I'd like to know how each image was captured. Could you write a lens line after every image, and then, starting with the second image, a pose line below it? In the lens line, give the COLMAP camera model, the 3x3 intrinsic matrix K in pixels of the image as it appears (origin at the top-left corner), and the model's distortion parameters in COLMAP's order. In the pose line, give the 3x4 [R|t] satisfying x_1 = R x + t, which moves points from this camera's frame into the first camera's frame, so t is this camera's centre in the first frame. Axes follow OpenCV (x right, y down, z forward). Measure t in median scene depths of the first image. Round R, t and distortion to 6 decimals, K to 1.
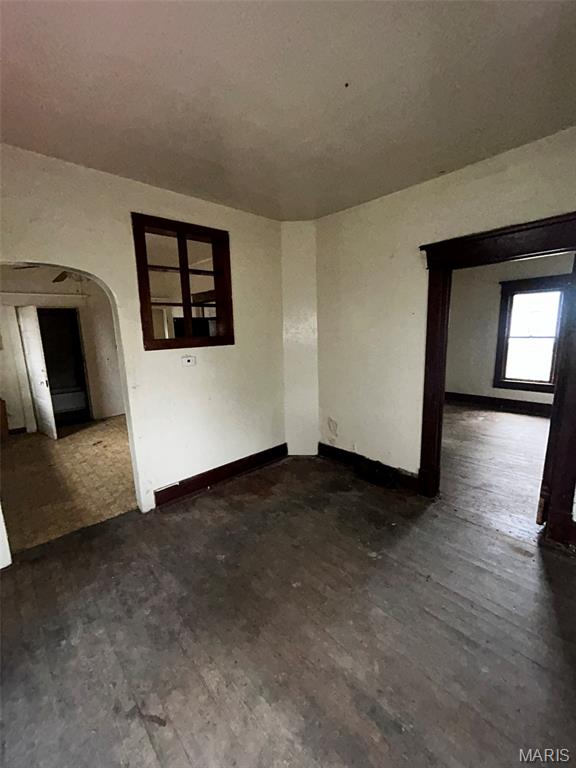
lens RADIAL K [[311.9, 0, 291.6], [0, 311.9, 383.4], [0, 0, 1]] dist [0.000384, 0.000519]
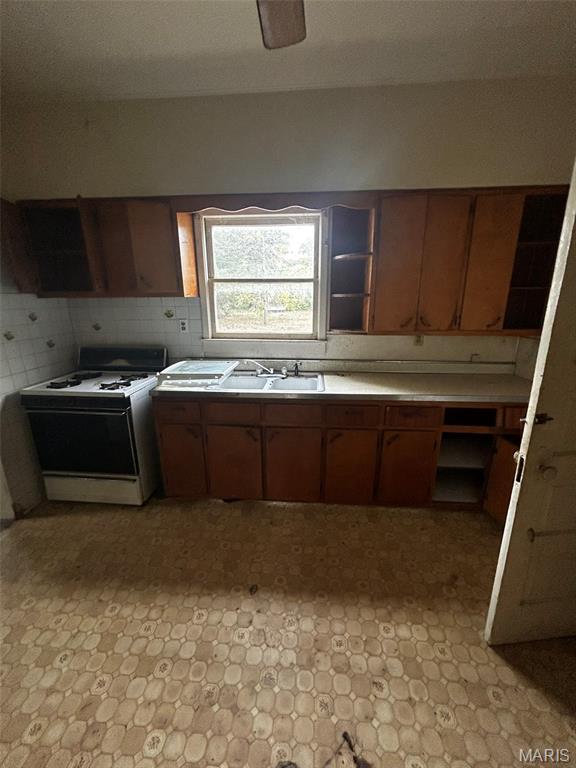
lens RADIAL K [[311.9, 0, 288.6], [0, 311.9, 381.9], [0, 0, 1]] dist [0.000384, 0.000519]
pose [[-0.740296, 0.210949, -0.638327, -0.646059], [-0.084965, 0.912524, 0.400101, -0.196489], [0.666890, 0.350429, -0.657615, 1.328159]]
